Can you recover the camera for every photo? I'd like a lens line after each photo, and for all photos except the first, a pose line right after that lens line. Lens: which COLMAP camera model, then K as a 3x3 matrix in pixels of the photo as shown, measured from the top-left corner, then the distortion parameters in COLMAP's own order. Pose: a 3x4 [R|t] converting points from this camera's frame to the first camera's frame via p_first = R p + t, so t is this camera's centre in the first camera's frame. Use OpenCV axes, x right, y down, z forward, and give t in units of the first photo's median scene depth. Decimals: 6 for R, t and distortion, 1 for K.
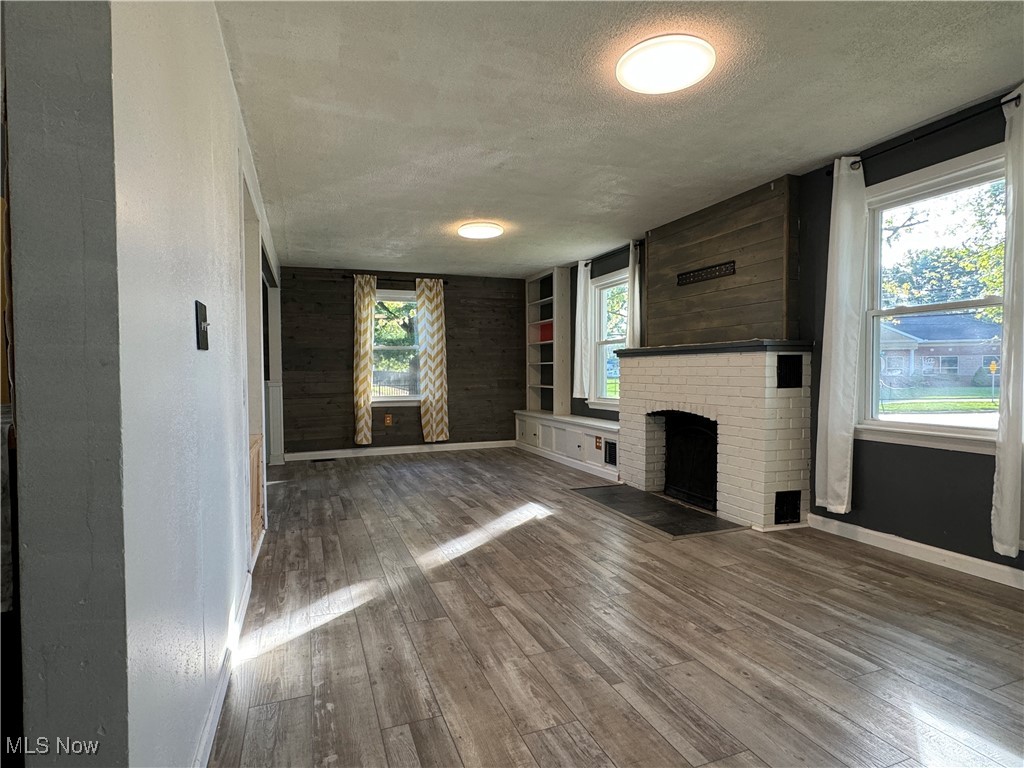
lens RADIAL K [[545.9, 0, 513.5], [0, 545.9, 383.1], [0, 0, 1]] dist [-0.000352, 0.001772]
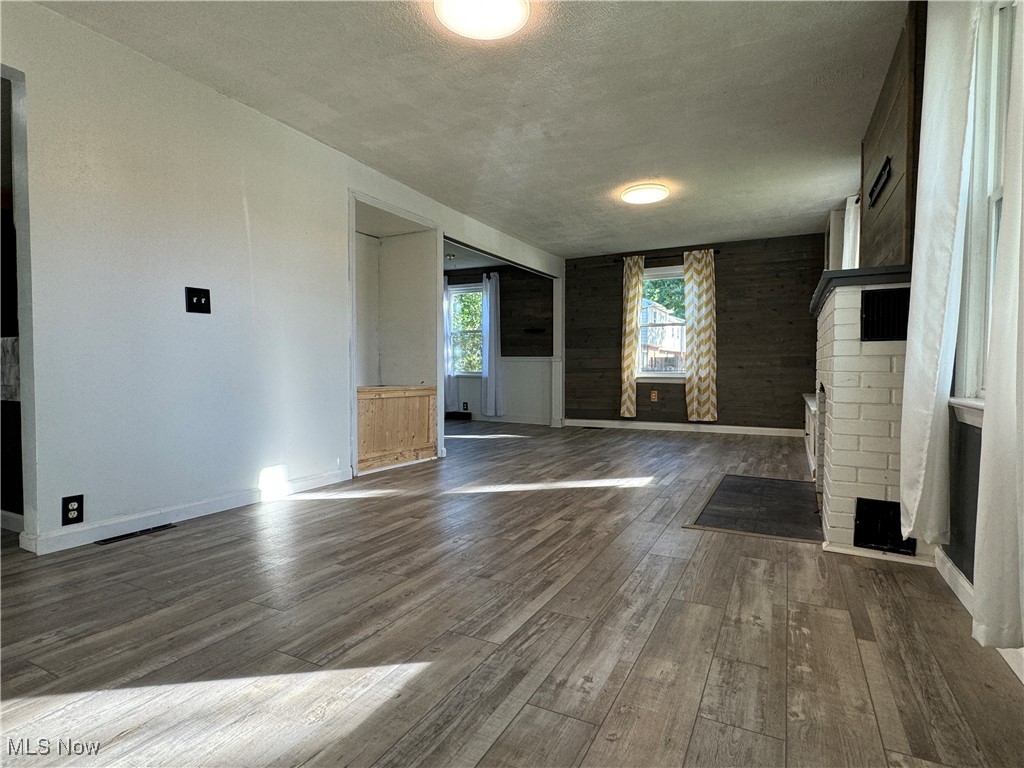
lens RADIAL K [[545.9, 0, 508.3], [0, 545.9, 383.6], [0, 0, 1]] dist [-0.000352, 0.001772]
pose [[0.659601, 0.029376, -0.751042, 0.515362], [-0.019895, 0.999568, 0.021624, 0.040350], [0.751353, 0.000679, 0.659900, 0.178973]]
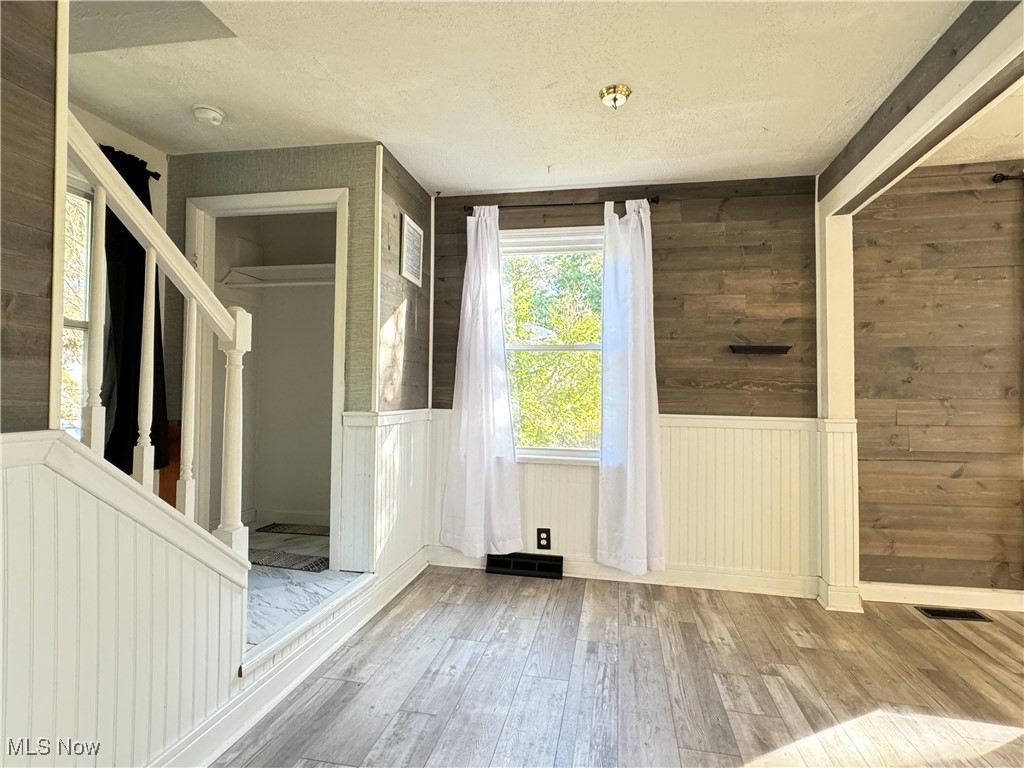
lens RADIAL K [[545.9, 0, 511.7], [0, 545.9, 385.3], [0, 0, 1]] dist [-0.000352, 0.001772]
pose [[0.844500, 0.000778, -0.535554, -0.562224], [-0.029732, 0.998525, -0.045431, -0.005349], [0.534729, 0.054290, 0.843278, 0.628206]]
